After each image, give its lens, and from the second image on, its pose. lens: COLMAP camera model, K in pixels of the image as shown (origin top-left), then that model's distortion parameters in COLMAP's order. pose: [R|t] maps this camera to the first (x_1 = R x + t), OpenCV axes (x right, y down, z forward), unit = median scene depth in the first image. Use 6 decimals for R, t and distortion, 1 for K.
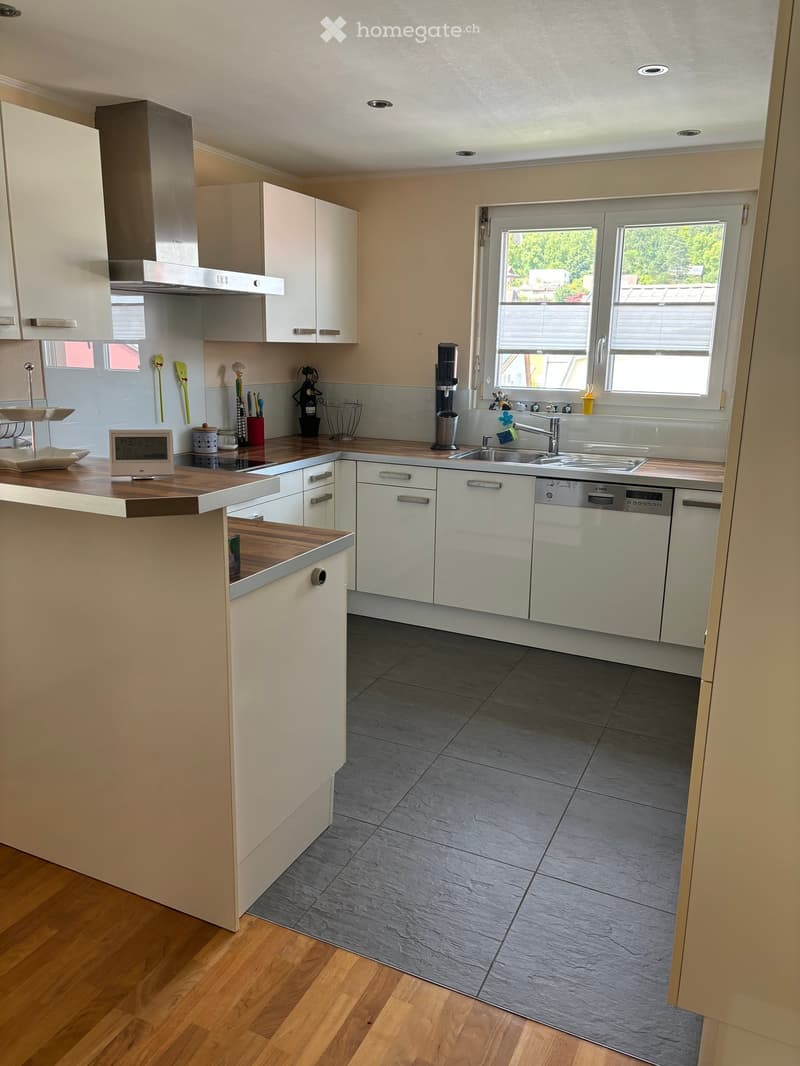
lens RADIAL K [[809.5, 0, 400.0], [0, 809.5, 533.0], [0, 0, 1]] dist [0.047337, -0.003333]
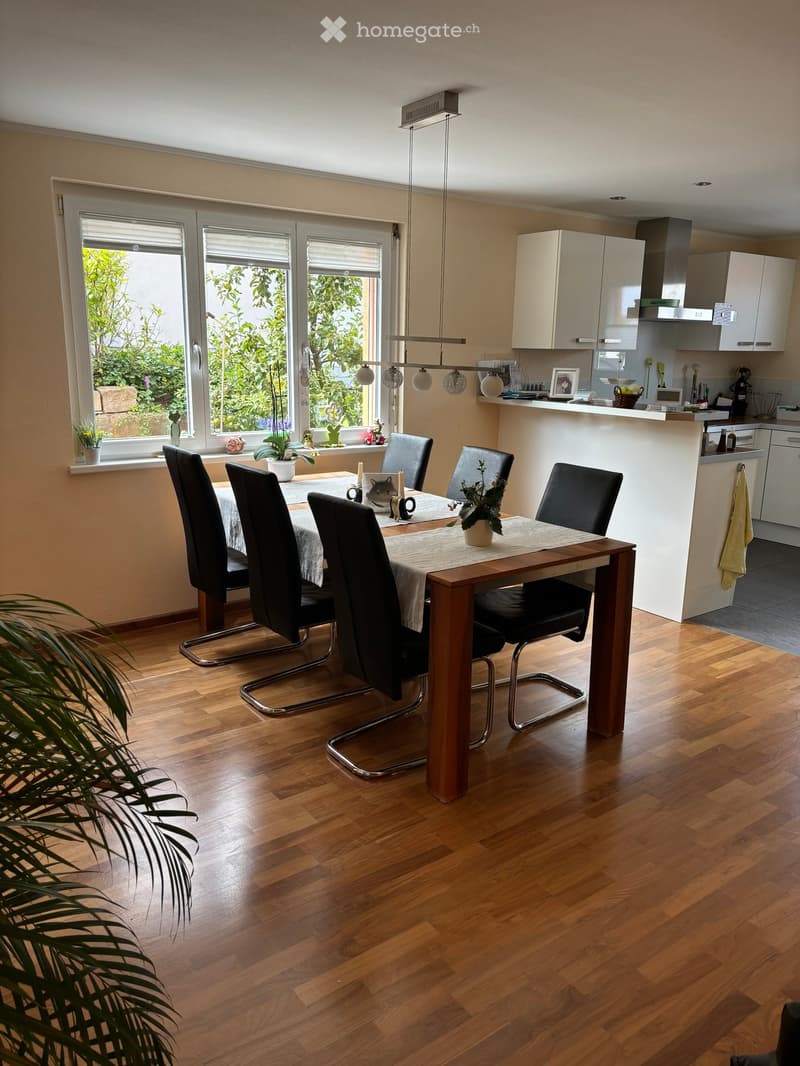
lens RADIAL K [[809.5, 0, 400.0], [0, 809.5, 533.0], [0, 0, 1]] dist [0.047337, -0.003333]
pose [[0.881671, 0.111513, -0.458498, 0.054920], [-0.117130, 0.992983, 0.016271, 0.156276], [0.457095, 0.039358, 0.888546, -0.648826]]
